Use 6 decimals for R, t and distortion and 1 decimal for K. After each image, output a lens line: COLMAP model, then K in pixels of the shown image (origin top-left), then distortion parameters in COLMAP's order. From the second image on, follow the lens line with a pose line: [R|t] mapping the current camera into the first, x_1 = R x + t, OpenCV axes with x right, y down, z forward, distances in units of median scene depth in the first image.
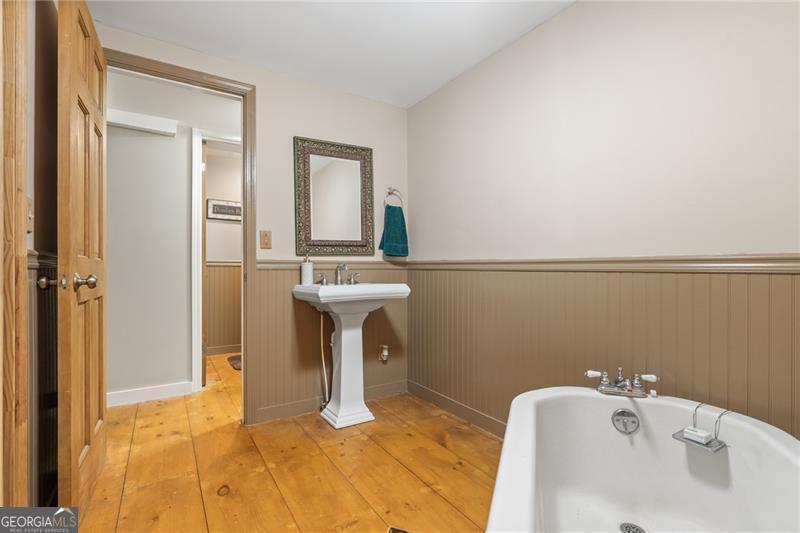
lens RADIAL K [[362.1, 0, 400.0], [0, 362.1, 266.5], [0, 0, 1]] dist [-0.001219, -0.000078]
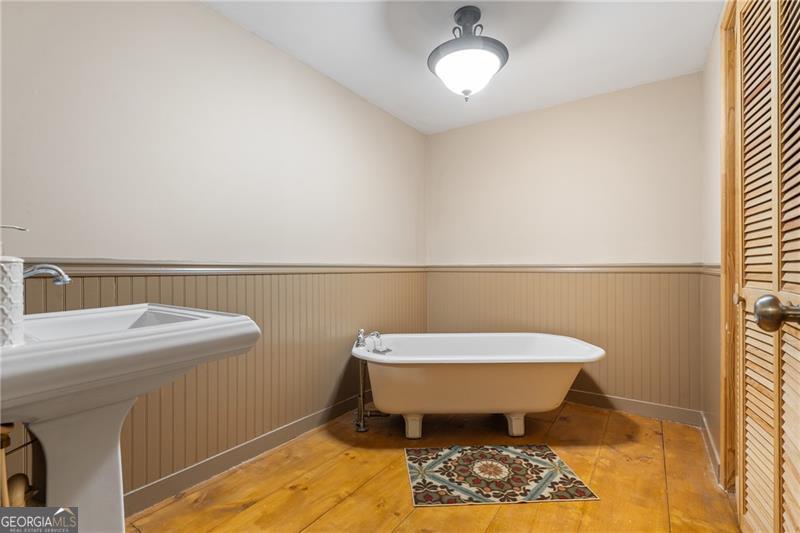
lens RADIAL K [[362.1, 0, 400.0], [0, 362.1, 266.5], [0, 0, 1]] dist [-0.001219, -0.000078]
pose [[-0.367961, 0.011770, 0.929767, -0.742463], [-0.000670, 0.999916, -0.012923, 0.004497], [-0.929841, -0.005378, -0.367923, 1.037366]]
